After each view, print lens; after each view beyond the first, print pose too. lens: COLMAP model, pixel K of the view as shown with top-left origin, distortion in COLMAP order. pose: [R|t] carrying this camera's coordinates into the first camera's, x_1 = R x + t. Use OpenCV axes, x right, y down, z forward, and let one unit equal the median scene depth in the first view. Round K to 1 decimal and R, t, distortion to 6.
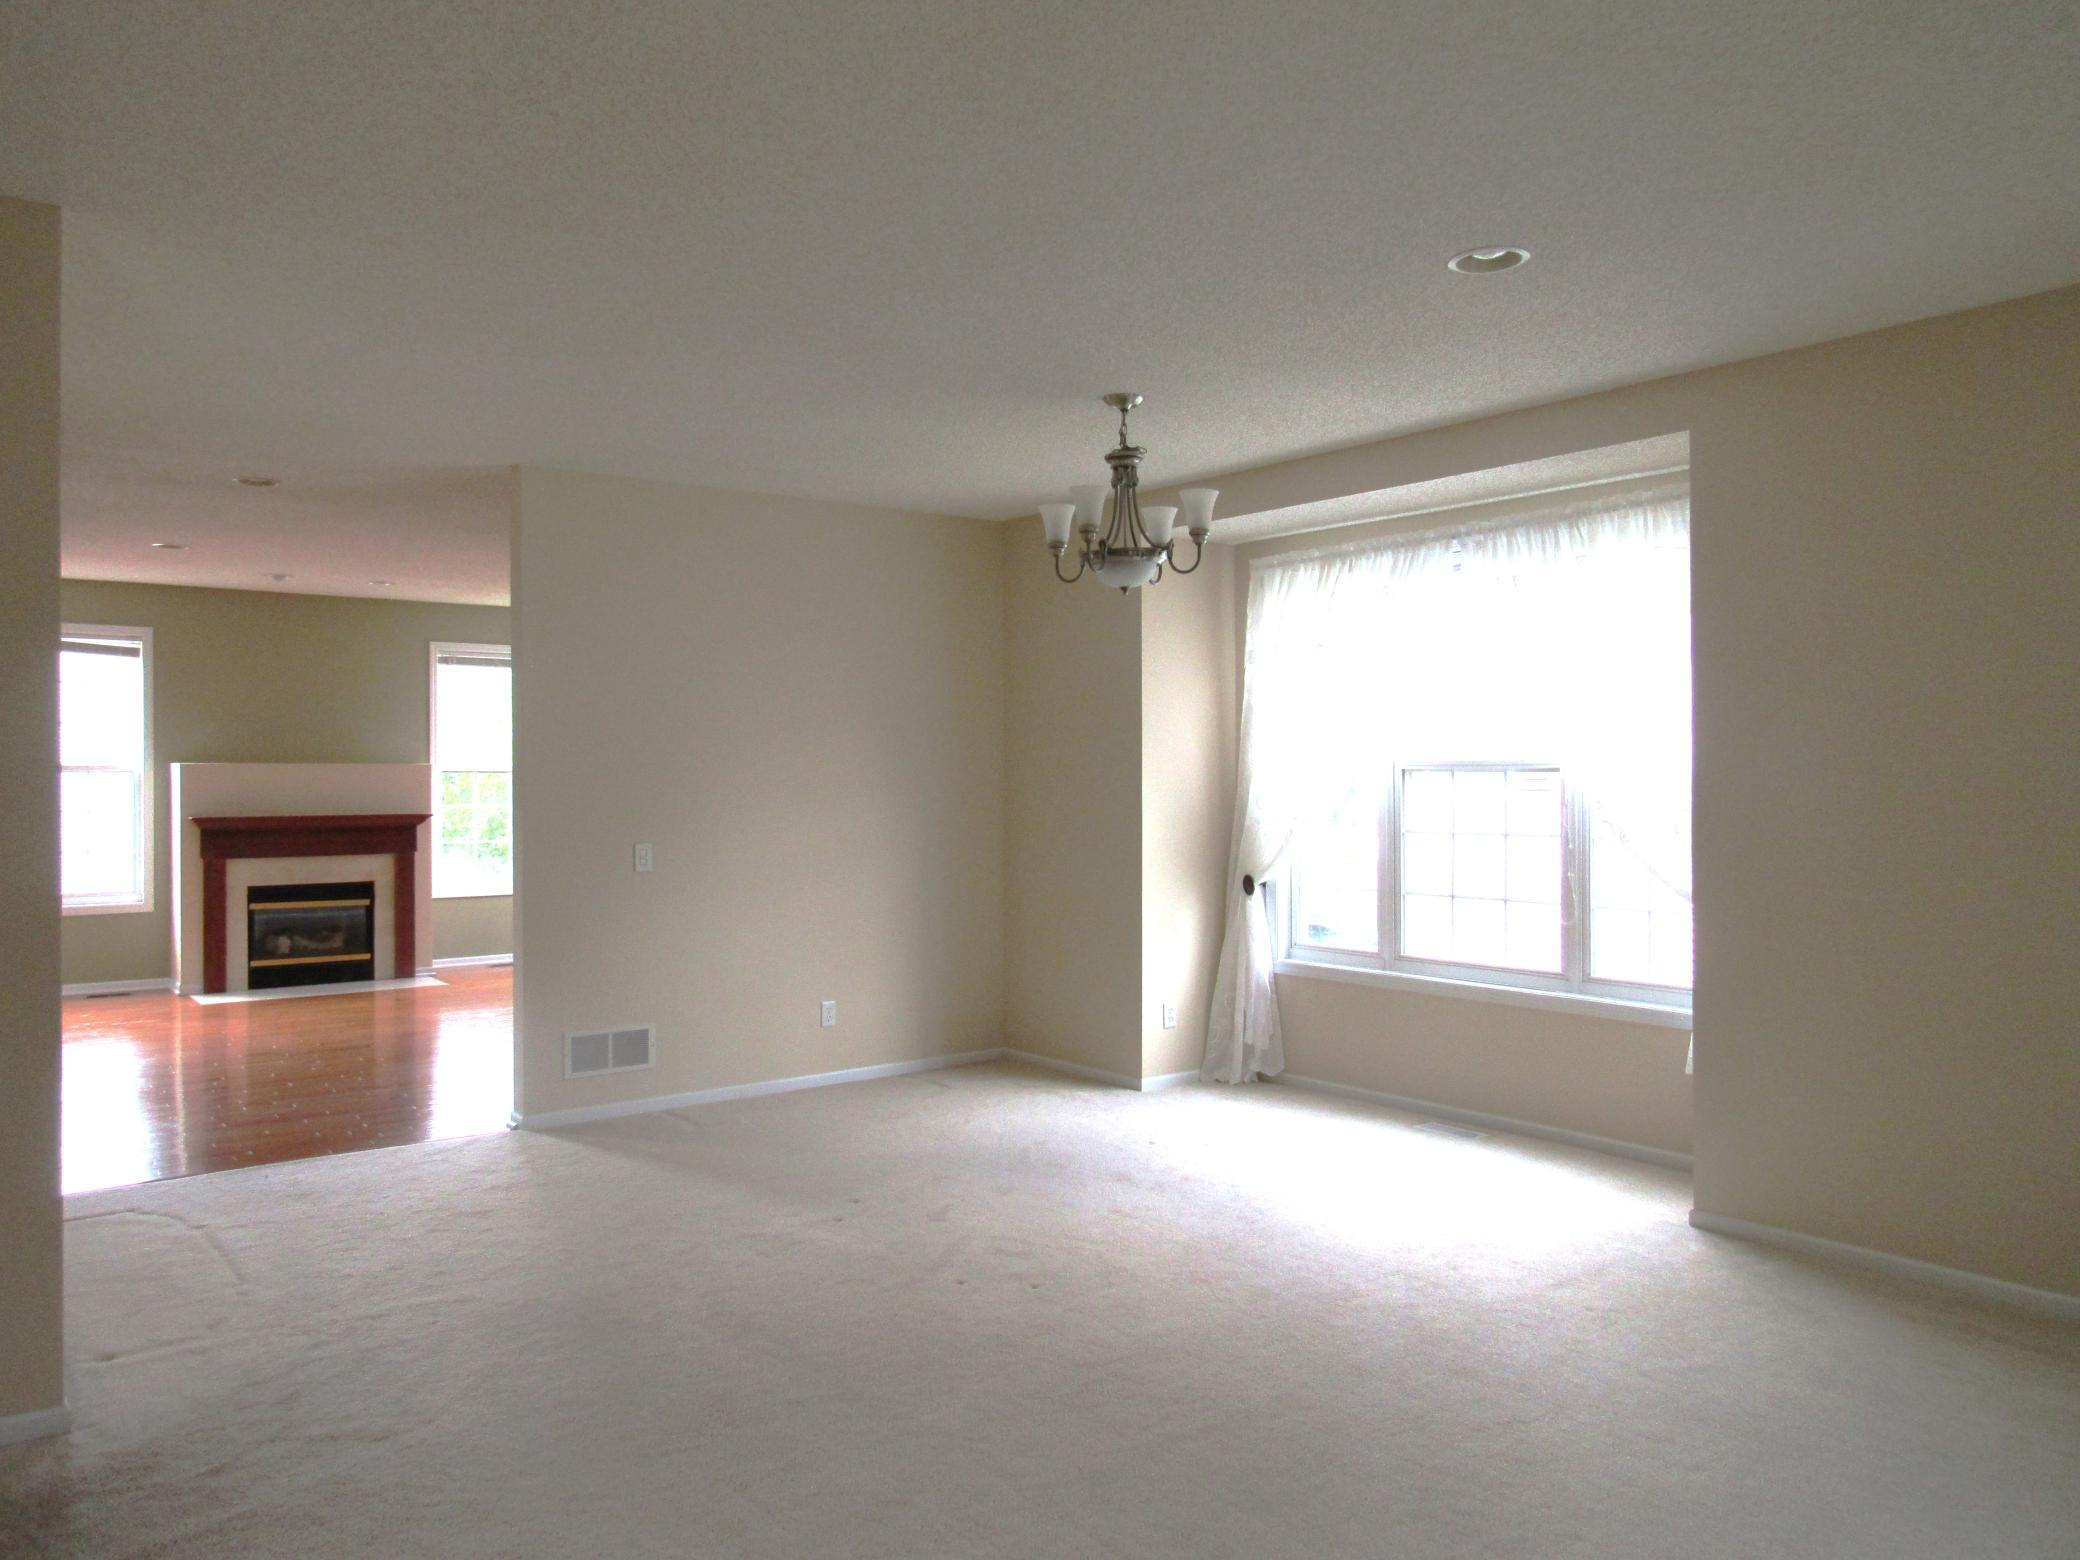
lens RADIAL K [[1507.0, 0, 1040.0], [0, 1507.0, 780.0], [0, 0, 1]] dist [-0.012711, -0.004299]
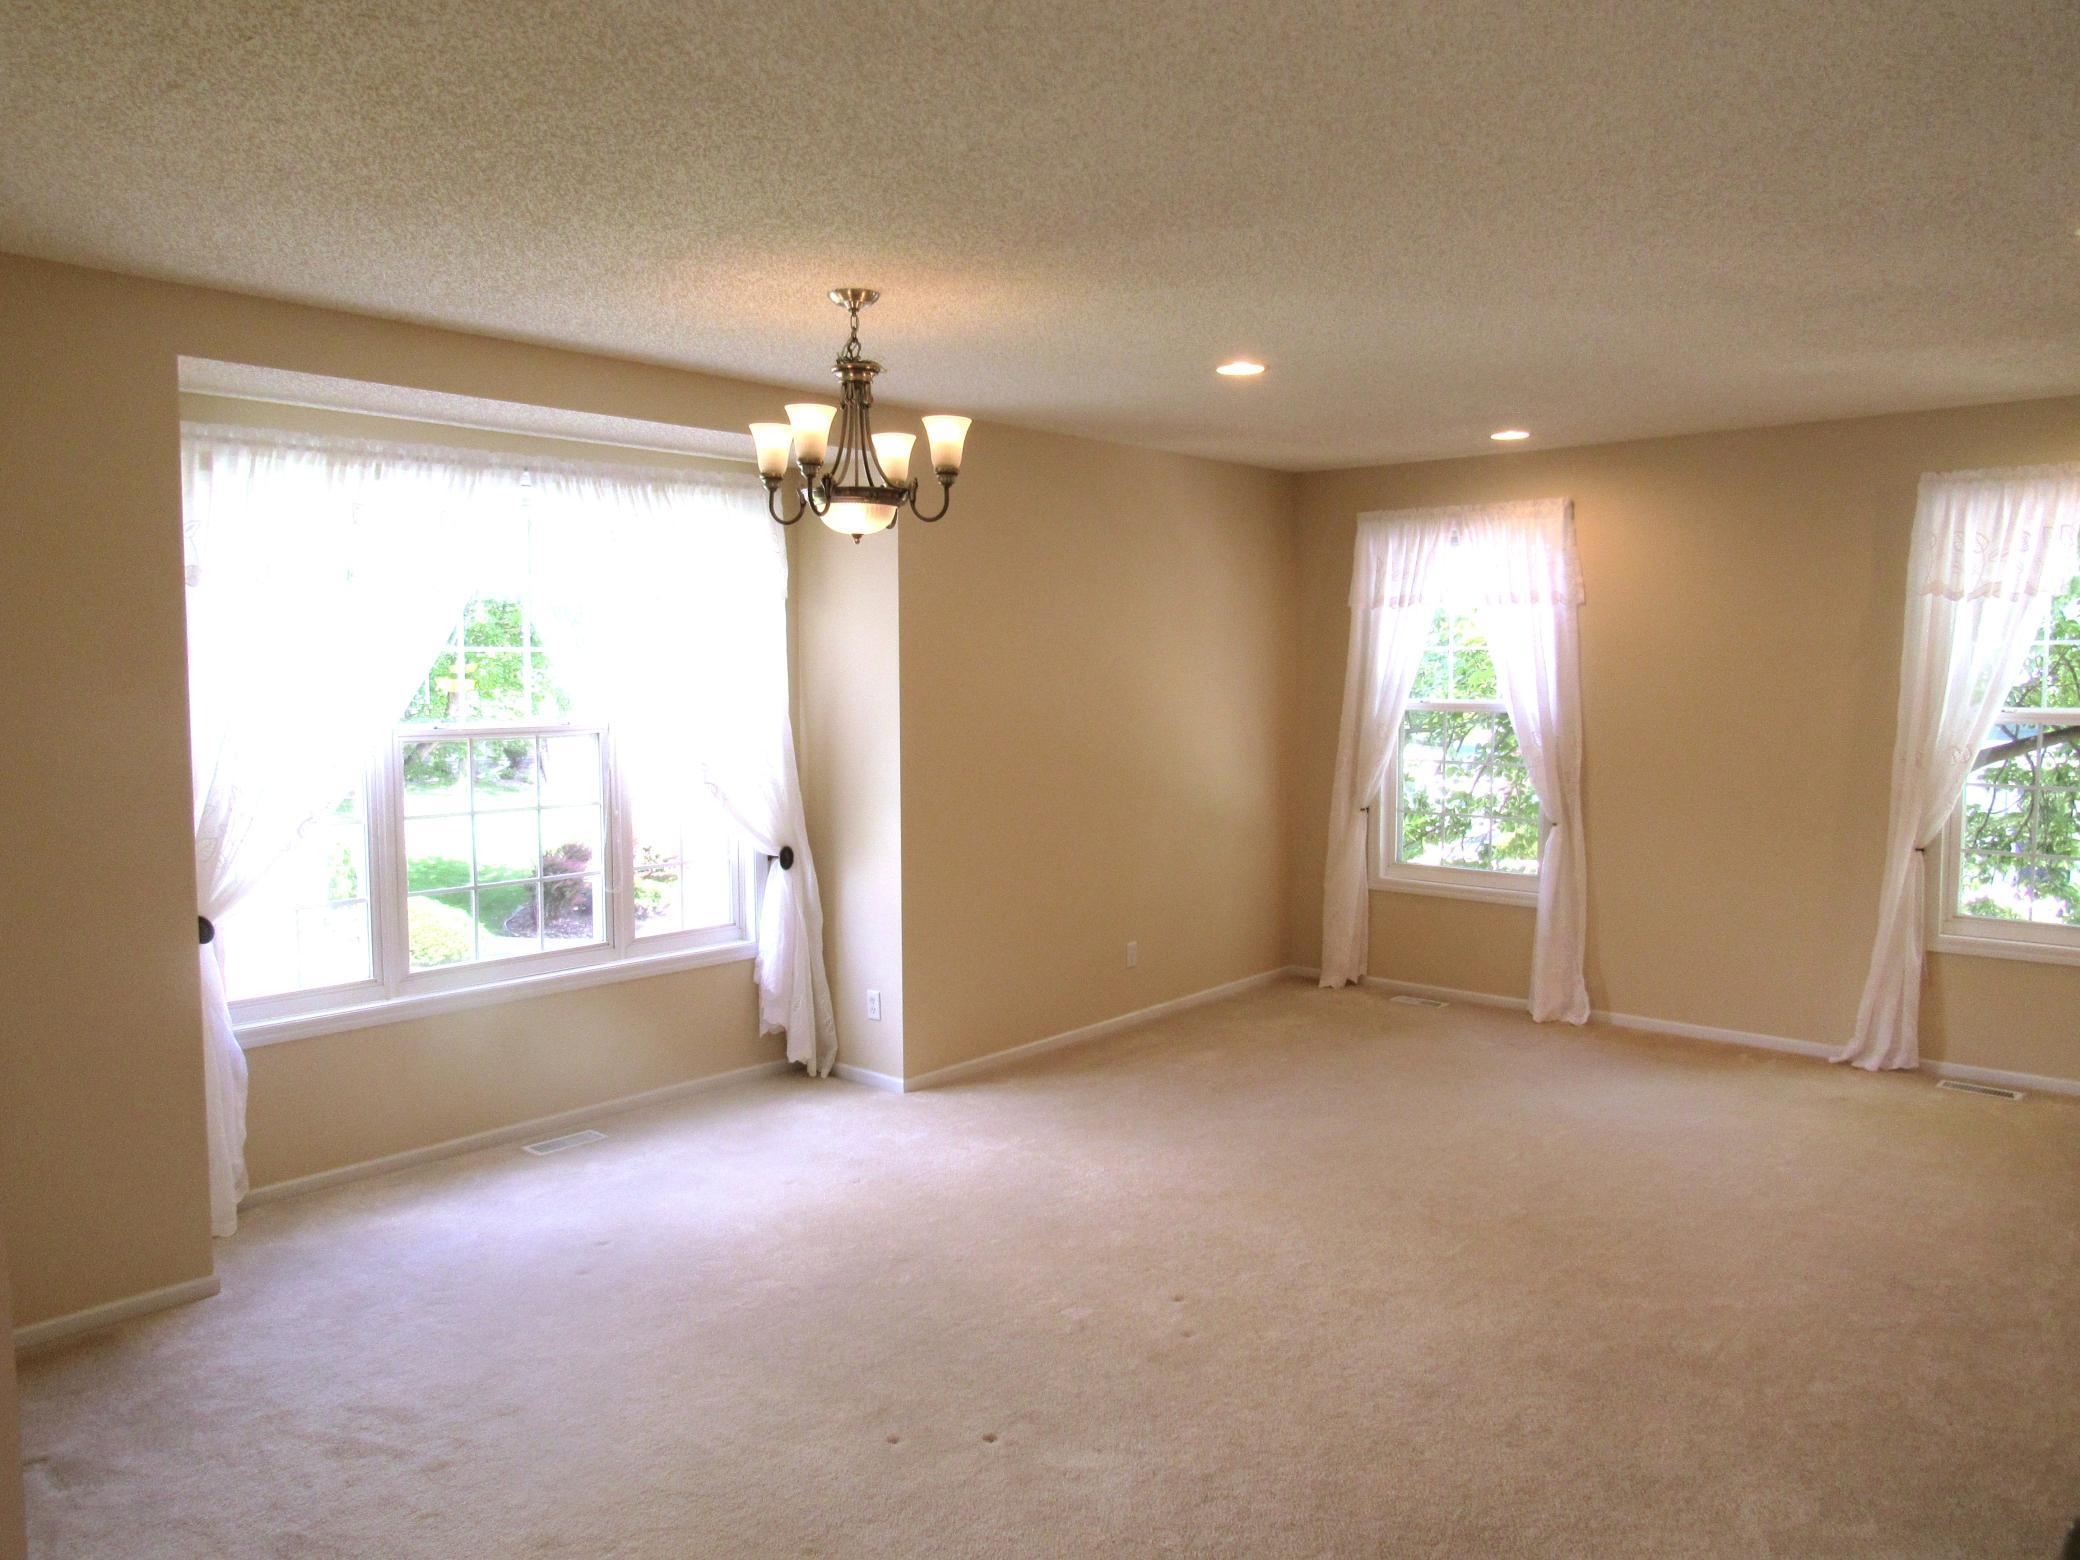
lens RADIAL K [[1507.0, 0, 1040.0], [0, 1507.0, 780.0], [0, 0, 1]] dist [-0.012711, -0.004299]
pose [[-0.163037, -0.066610, 0.984369, -0.653497], [0.006122, 0.997631, 0.068522, -0.042553], [-0.986601, 0.017198, -0.162243, 0.883436]]
